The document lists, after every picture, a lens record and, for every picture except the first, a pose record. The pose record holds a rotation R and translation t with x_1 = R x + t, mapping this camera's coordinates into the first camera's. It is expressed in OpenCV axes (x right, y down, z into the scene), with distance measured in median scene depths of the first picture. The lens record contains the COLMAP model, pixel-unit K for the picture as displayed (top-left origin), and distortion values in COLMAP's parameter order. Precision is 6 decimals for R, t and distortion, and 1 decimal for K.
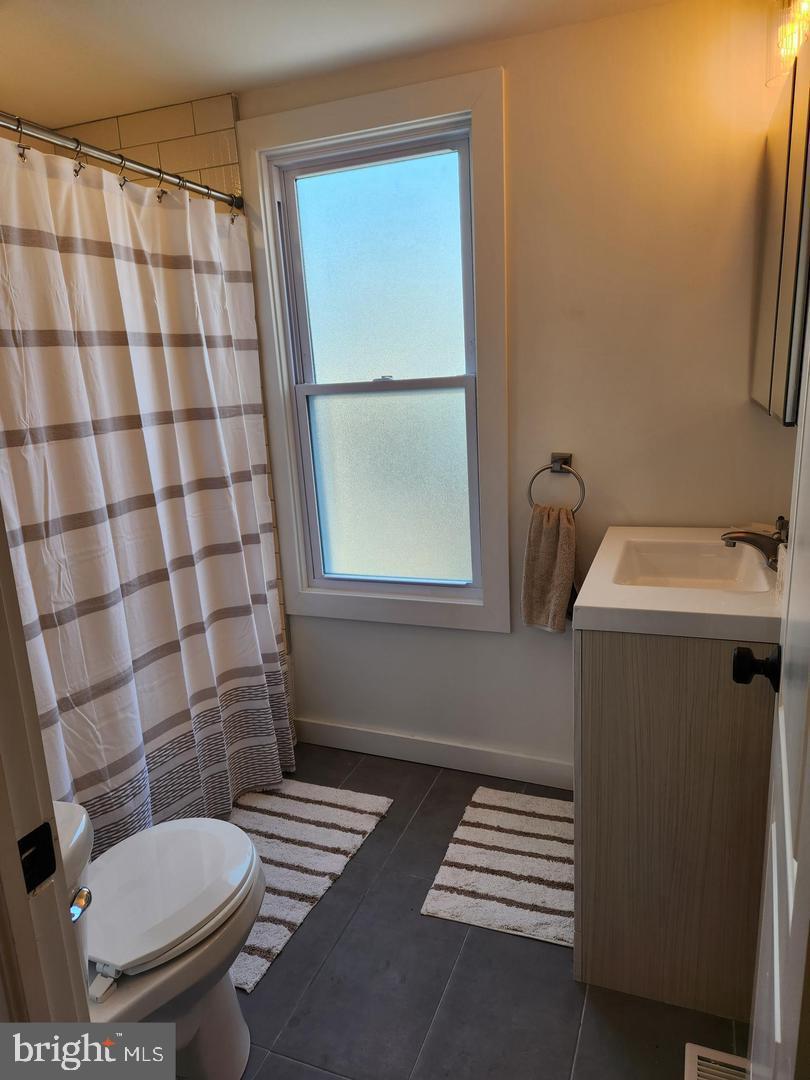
lens RADIAL K [[717.8, 0, 405.0], [0, 717.8, 540.0], [0, 0, 1]] dist [0.023625, -0.000355]
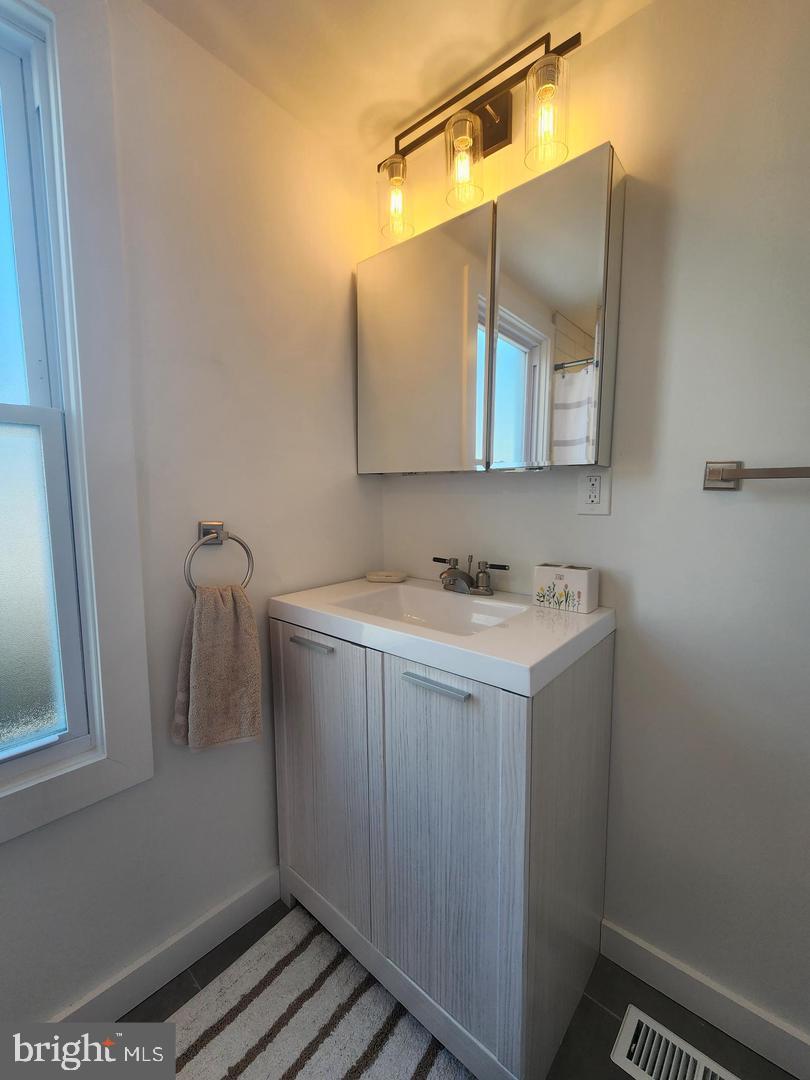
lens RADIAL K [[441.9, 0, 405.0], [0, 441.9, 540.0], [0, 0, 1]] dist [0.000386, 0.000071]
pose [[0.356341, -0.035726, 0.933673, -0.181952], [0.214951, 0.975601, -0.044707, -0.029062], [-0.909295, 0.216625, 0.355326, 0.611914]]
